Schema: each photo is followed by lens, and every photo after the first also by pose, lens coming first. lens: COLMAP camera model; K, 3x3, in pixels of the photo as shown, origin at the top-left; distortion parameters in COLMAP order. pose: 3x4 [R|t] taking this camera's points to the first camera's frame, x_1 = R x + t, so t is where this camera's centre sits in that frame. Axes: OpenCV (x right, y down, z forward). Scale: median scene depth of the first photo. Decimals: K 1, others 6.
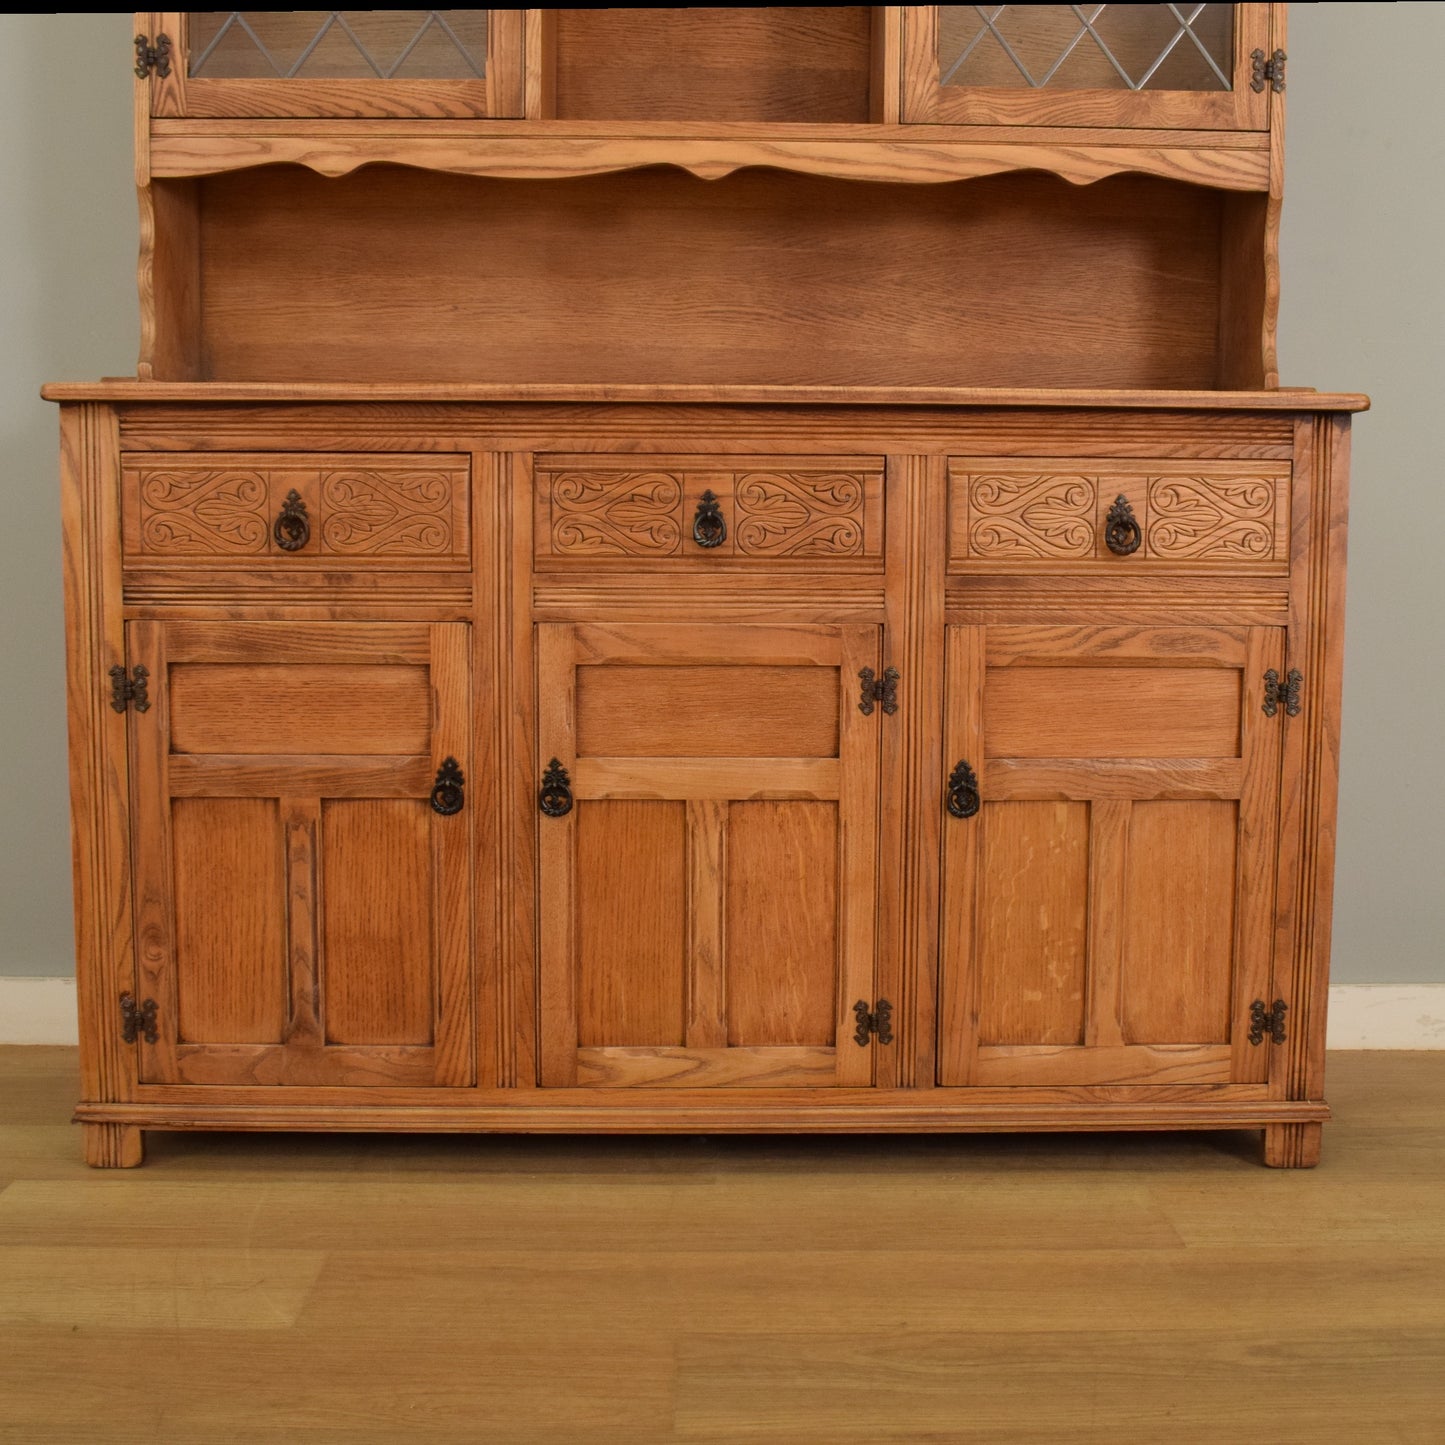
lens RADIAL K [[1898.2, 0, 765.2], [0, 1898.2, 720.9], [0, 0, 1]] dist [-0.088226, 0.000000]
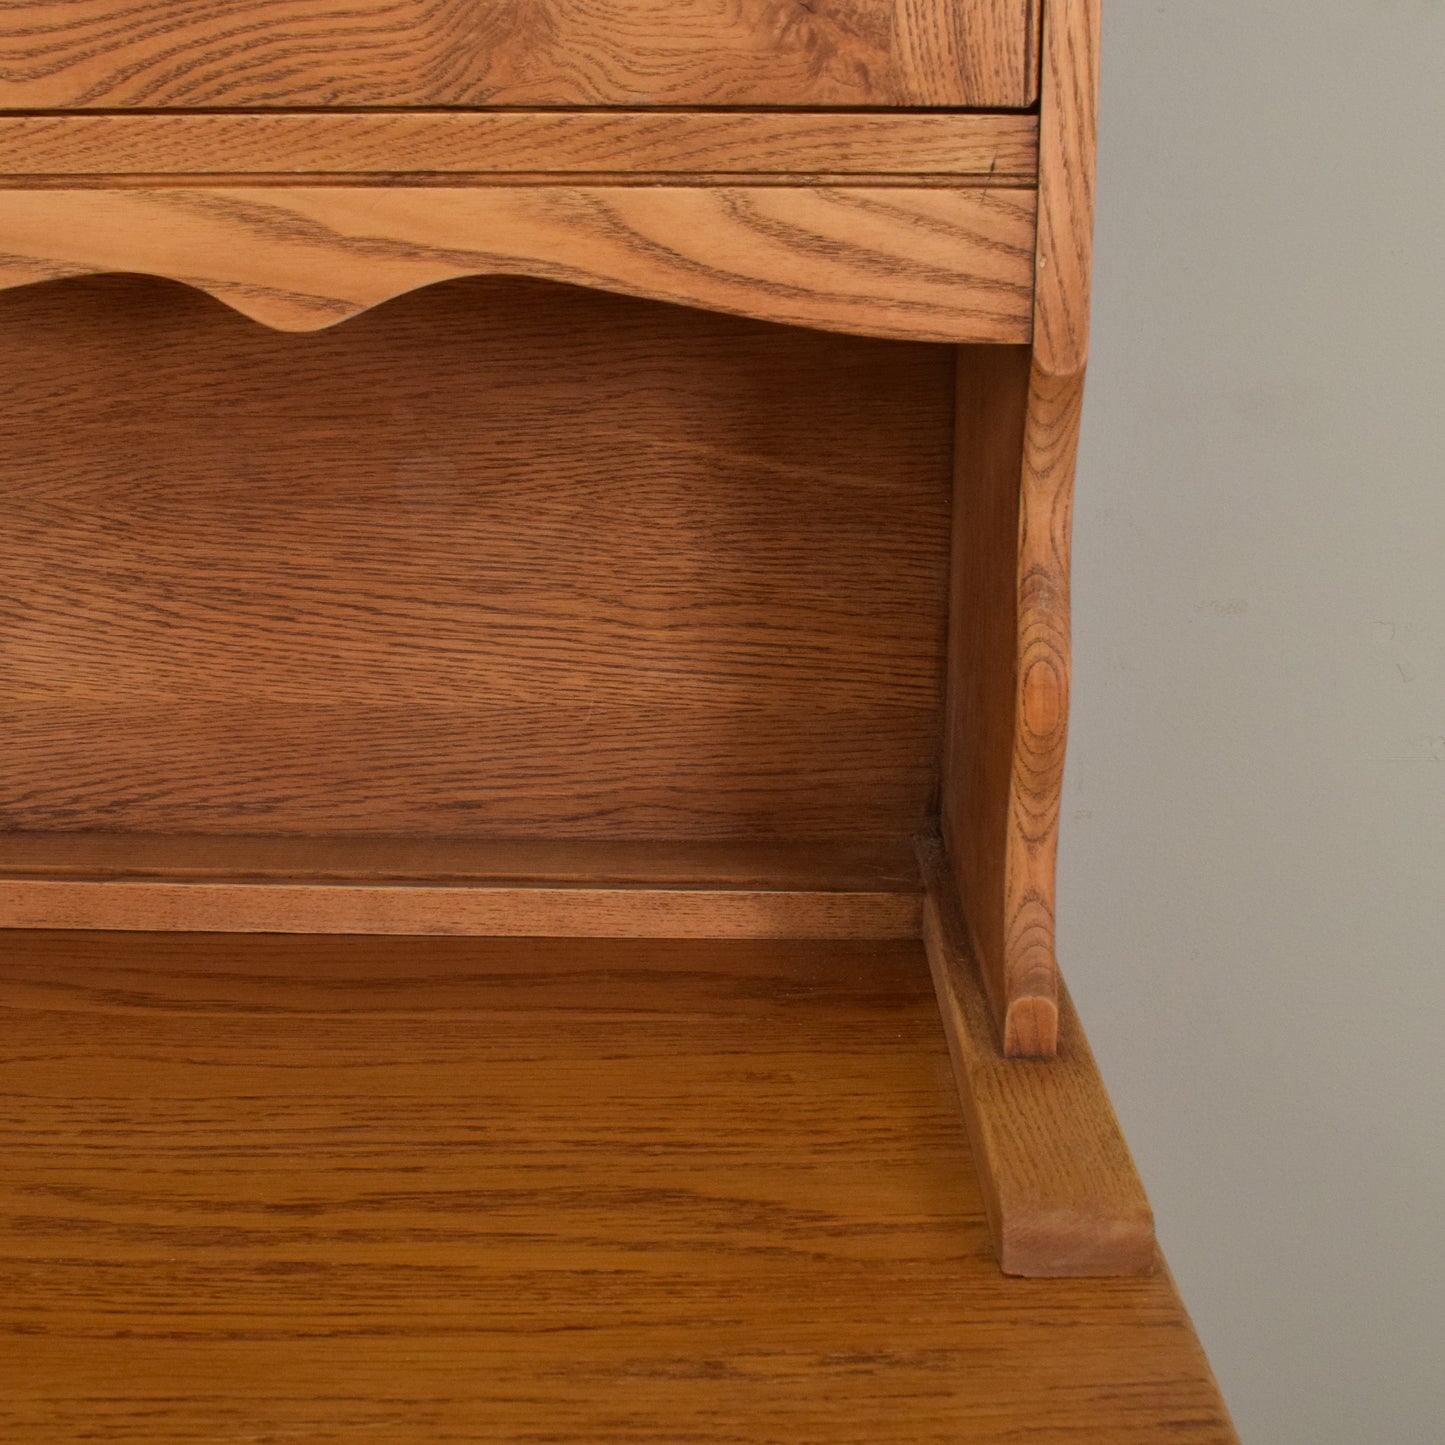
lens RADIAL K [[2032.5, 0, 708.5], [0, 2032.5, 637.2], [0, 0, 1]] dist [-0.102076, 0.000000]
pose [[0.999283, 0.005032, -0.037535, 0.257659], [-0.000326, 0.992238, 0.124356, -0.303812], [0.037870, -0.124254, 0.991527, 0.785036]]
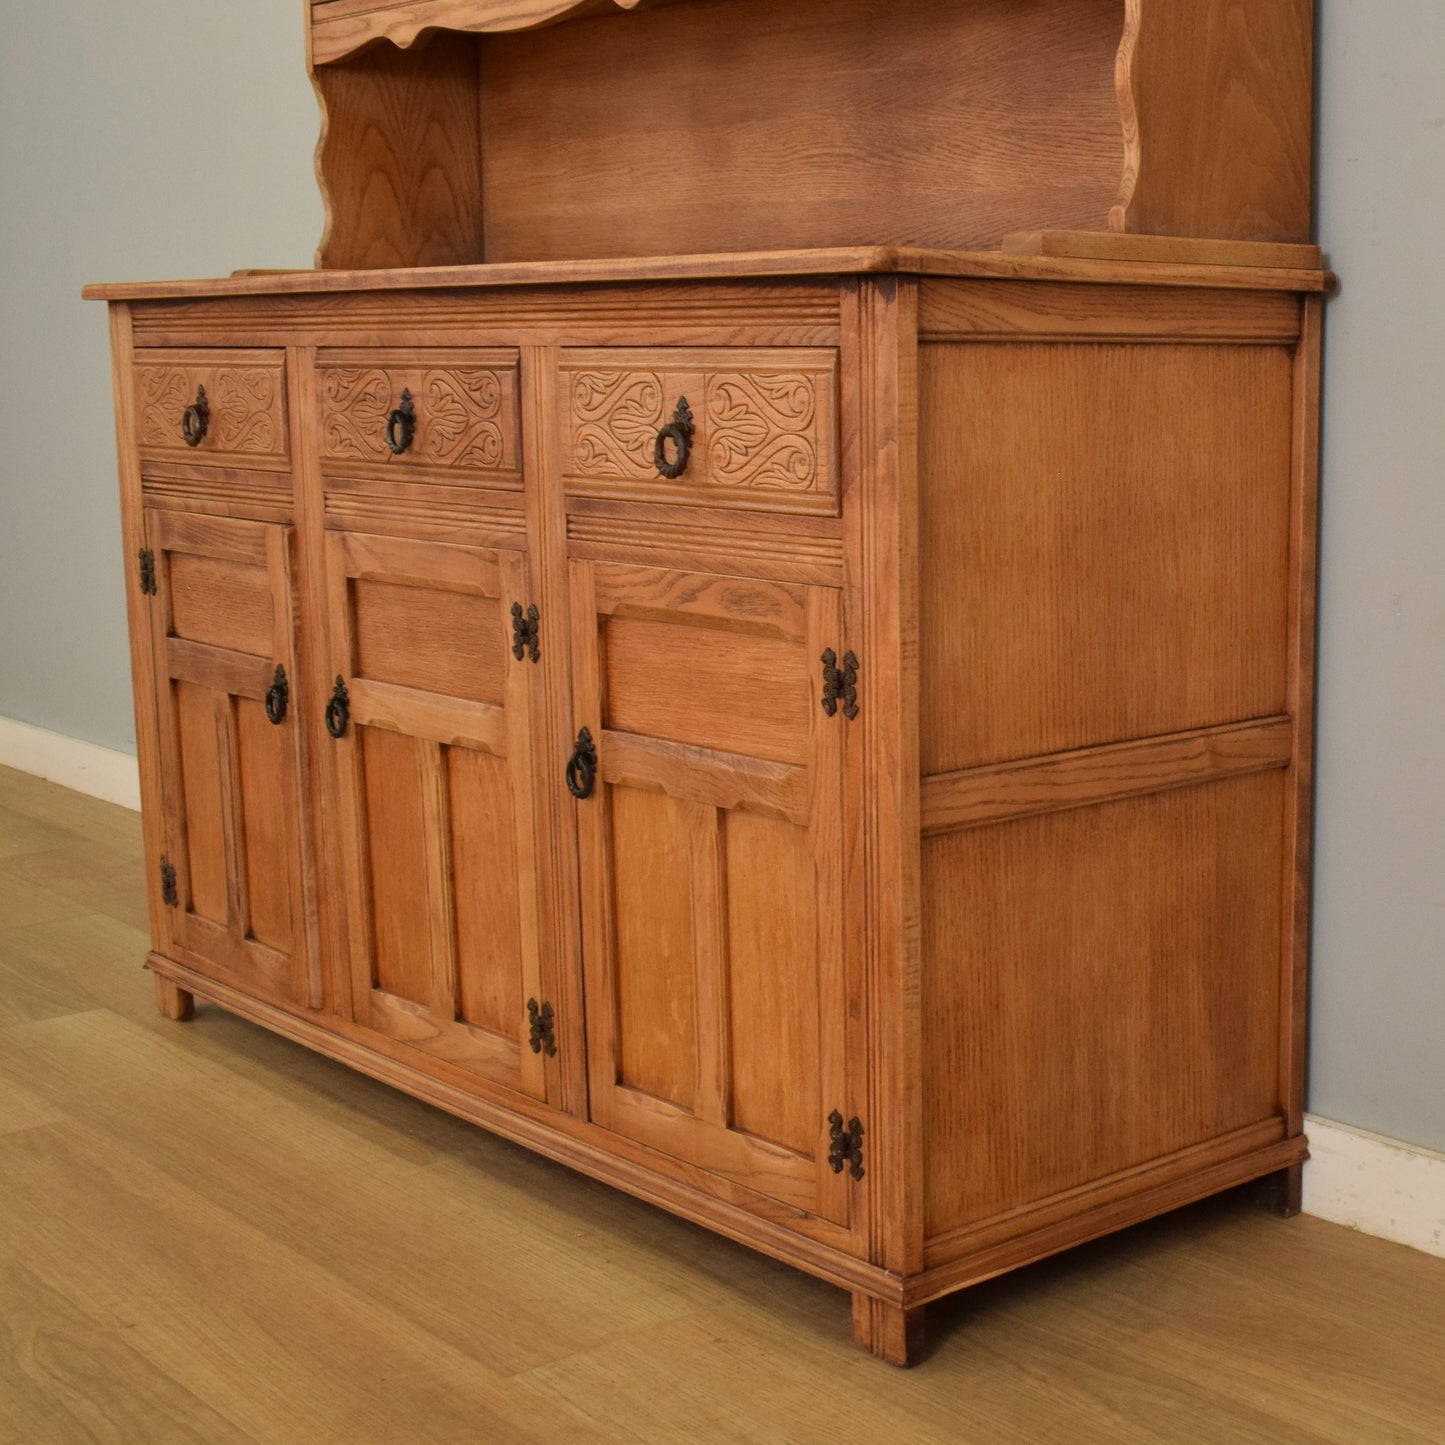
lens RADIAL K [[2310.7, 0, 1144.4], [0, 2310.7, 762.0], [0, 0, 1]] dist [-0.083293, 0.000000]
pose [[0.706643, 0.123643, -0.696683, 0.955132], [-0.077463, 0.992214, 0.097522, -0.078301], [0.703317, -0.014946, 0.710719, 0.475850]]
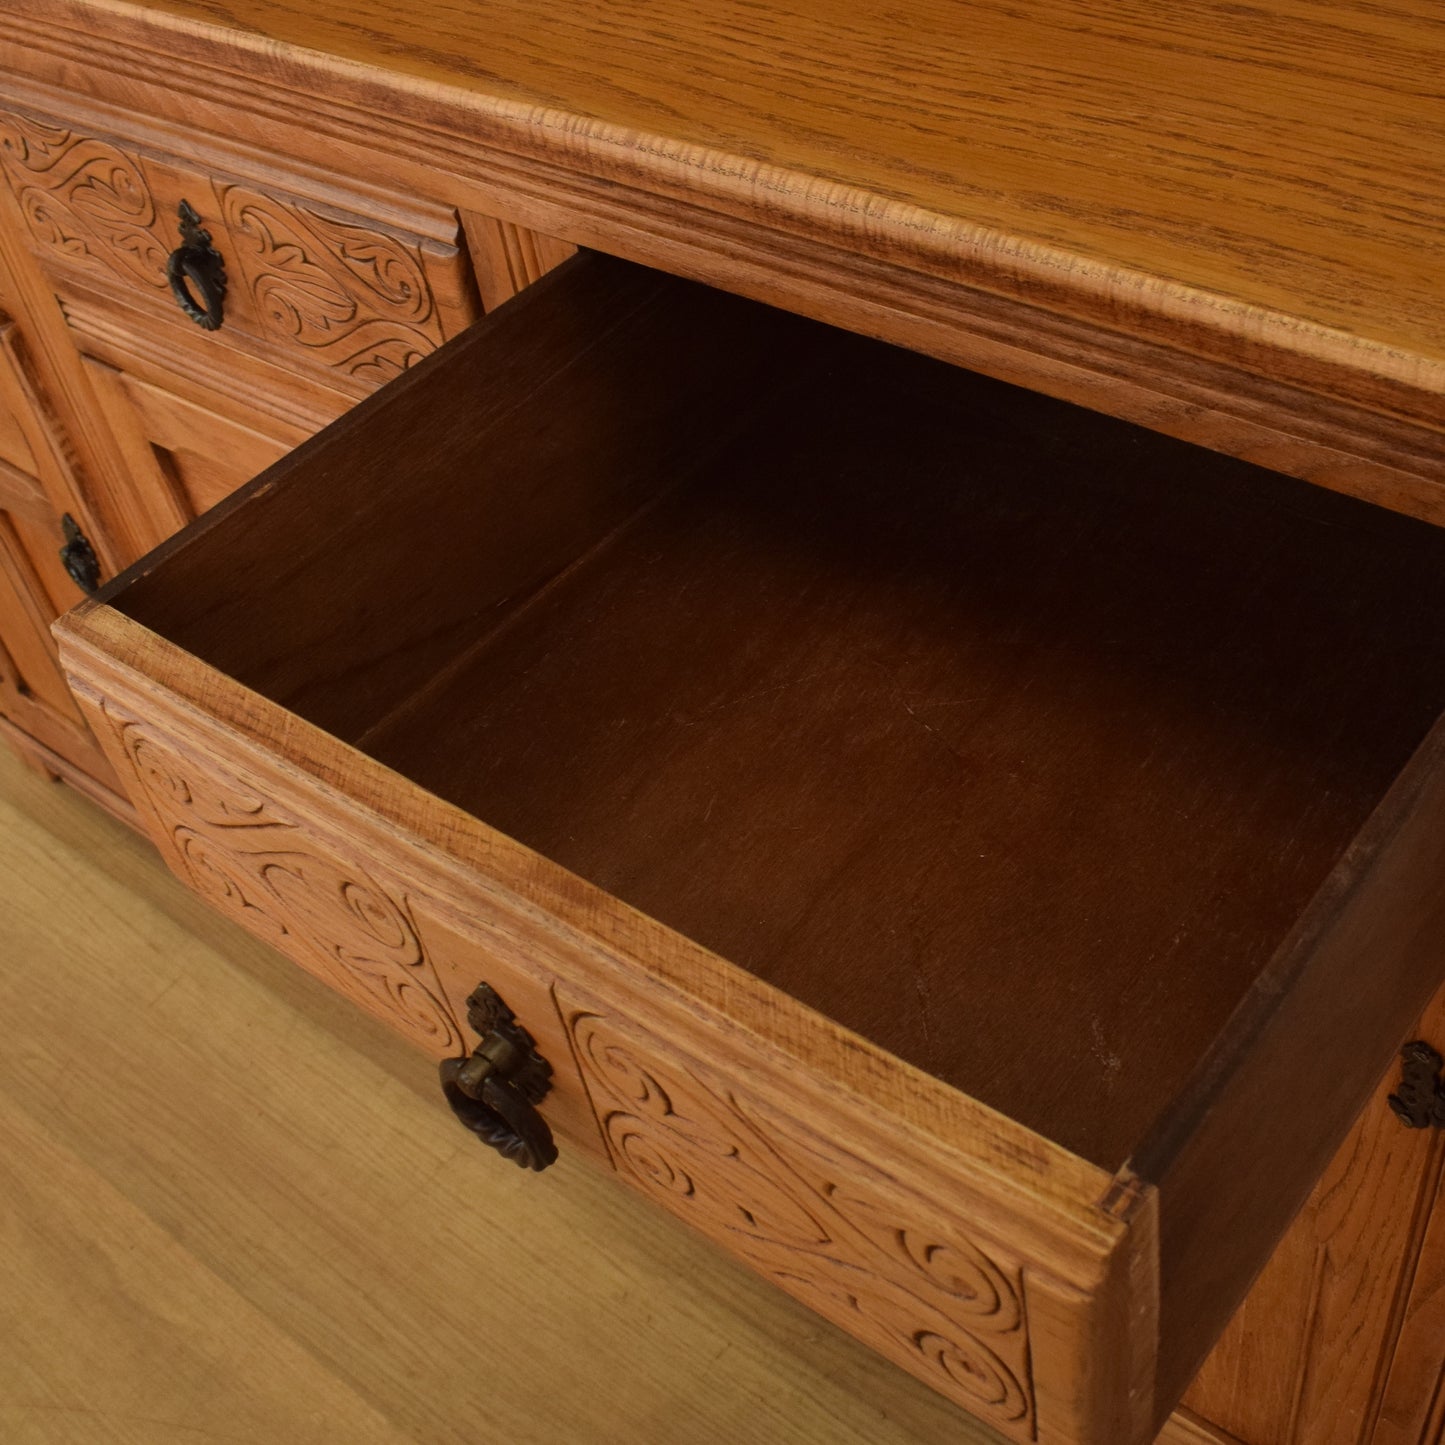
lens RADIAL K [[1850.5, 0, 850.1], [0, 1850.5, 700.4], [0, 0, 1]] dist [-0.097282, 0.000000]
pose [[0.776749, 0.371479, -0.508591, 0.332056], [0.037358, 0.778932, 0.625995, -0.279734], [0.628701, -0.505241, 0.591157, 0.780816]]
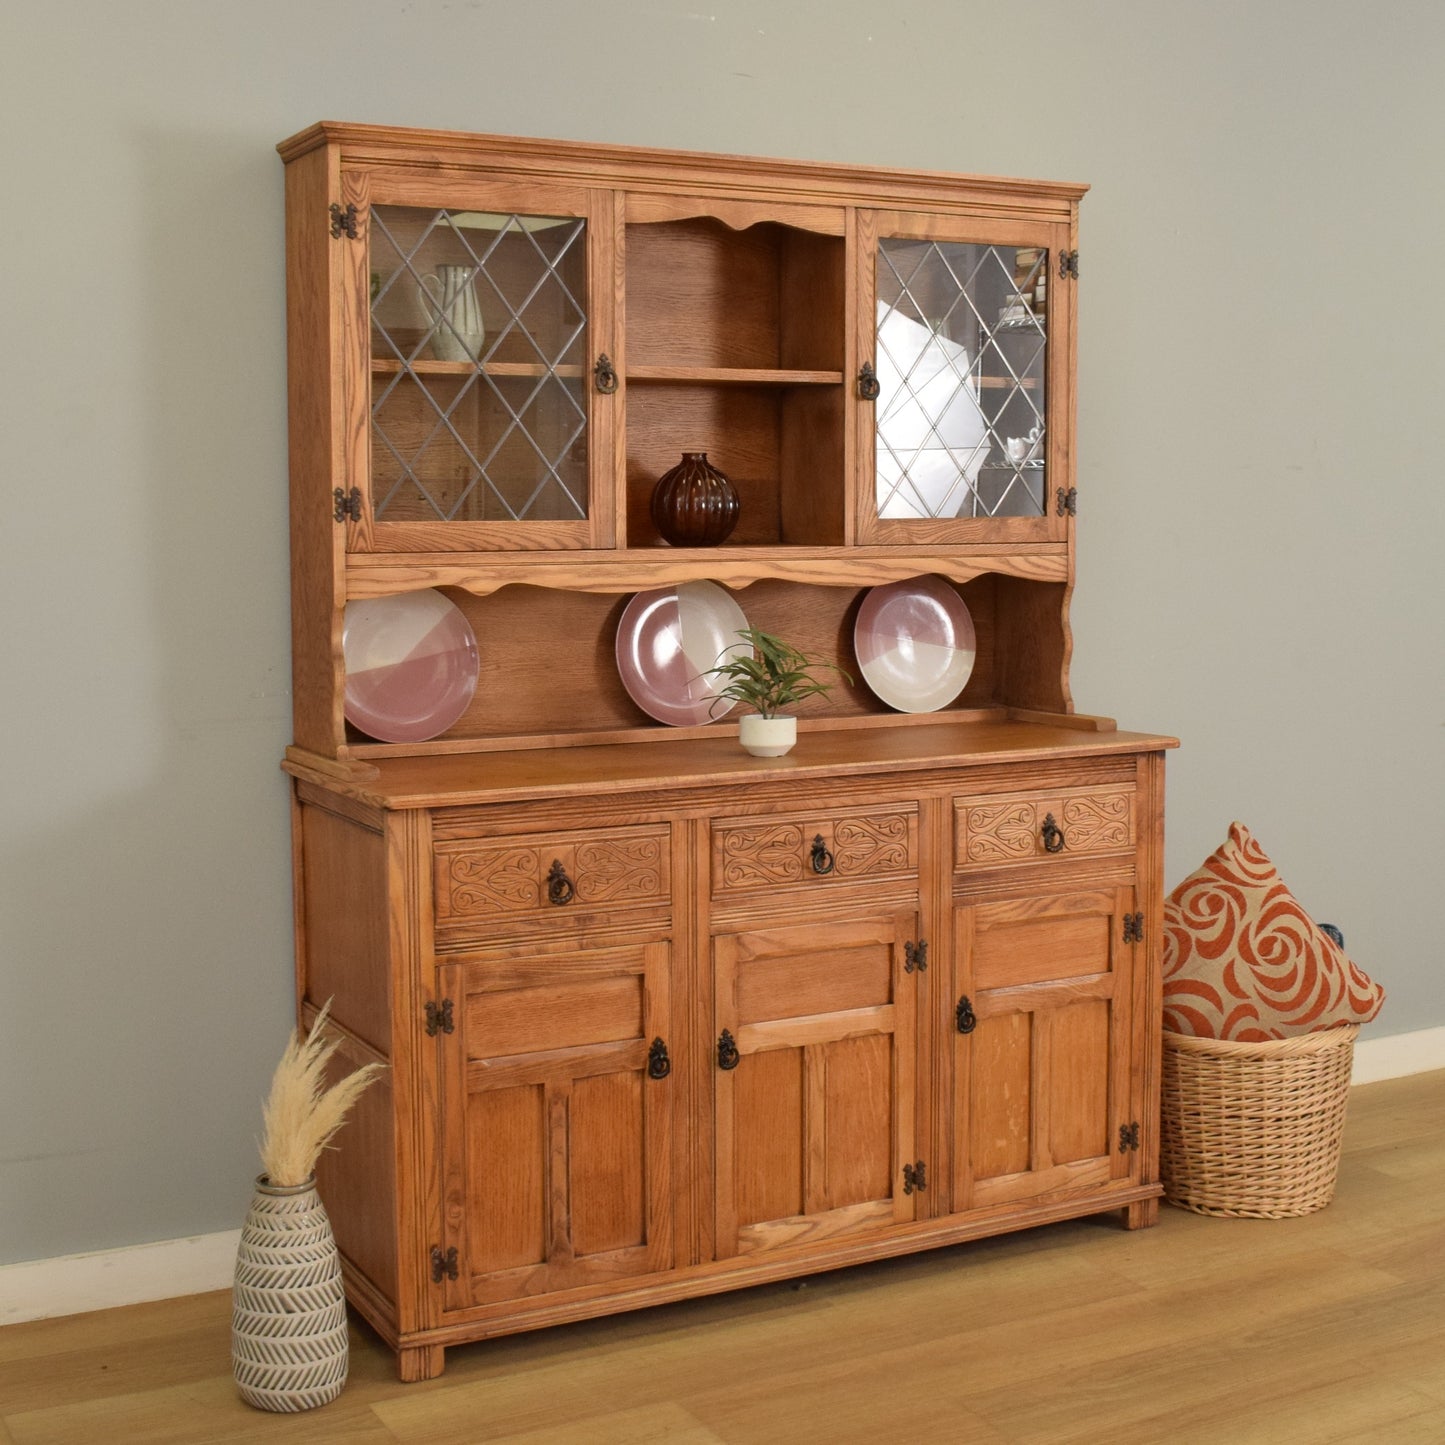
lens RADIAL K [[2088.7, 0, 730.1], [0, 2088.7, 702.0], [0, 0, 1]] dist [-0.089317, 0.000000]
pose [[0.894200, -0.055024, 0.444273, -0.783693], [0.060779, 0.998150, 0.001291, -0.225087], [-0.443523, 0.025848, 0.895890, -0.402718]]
